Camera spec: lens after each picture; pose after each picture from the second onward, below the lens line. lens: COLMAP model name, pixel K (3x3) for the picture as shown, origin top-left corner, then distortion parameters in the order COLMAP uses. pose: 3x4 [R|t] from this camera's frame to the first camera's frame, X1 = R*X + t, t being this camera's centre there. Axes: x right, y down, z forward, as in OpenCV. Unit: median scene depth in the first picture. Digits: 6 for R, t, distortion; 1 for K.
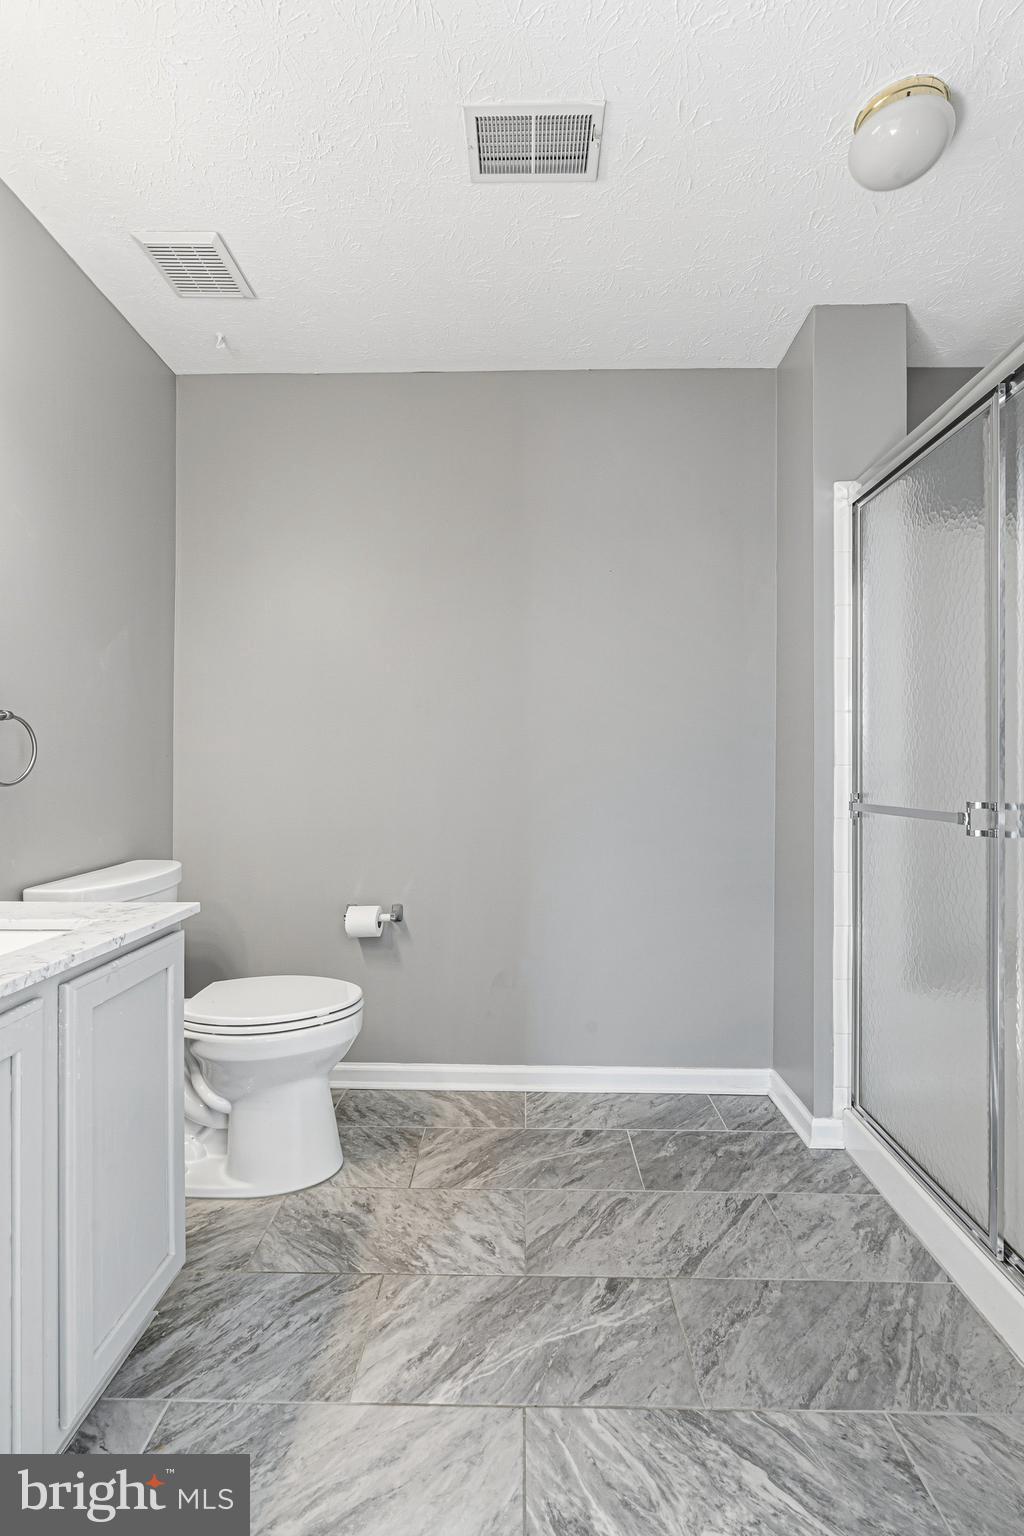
lens RADIAL K [[690.4, 0, 522.1], [0, 690.4, 751.8], [0, 0, 1]] dist [-0.003663, -0.000241]
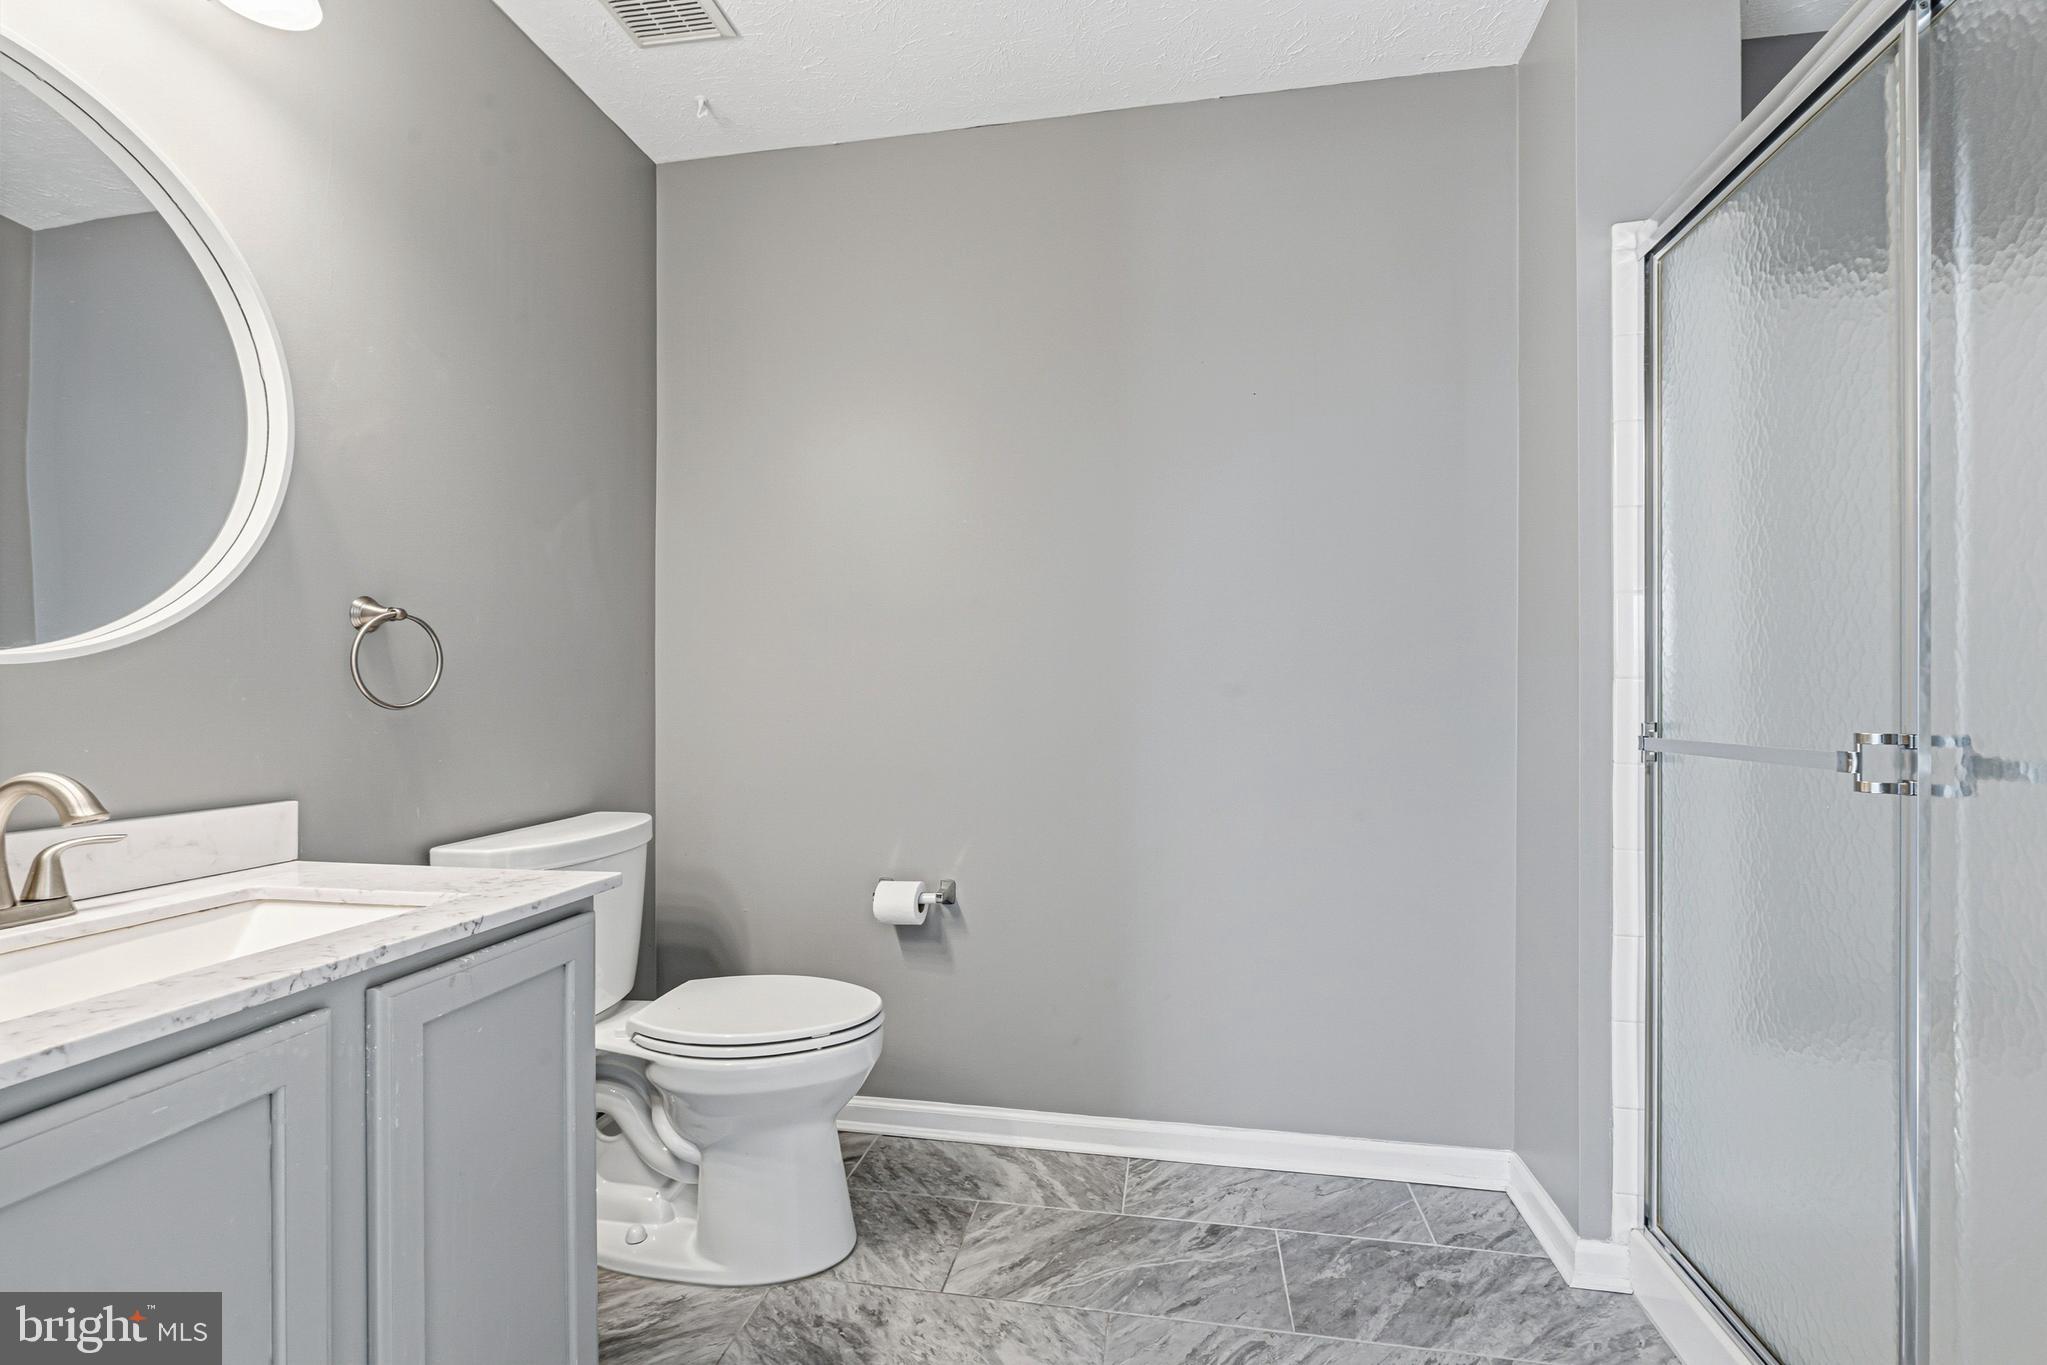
lens RADIAL K [[920.0, 0, 1023.5], [0, 920.0, 682.5], [0, 0, 1]] dist [-0.003663, -0.000241]
pose [[0.987096, -0.006097, -0.160014, 0.064747], [0.007210, 0.999954, 0.006380, 0.015779], [0.159968, -0.007452, 0.987094, 0.103924]]
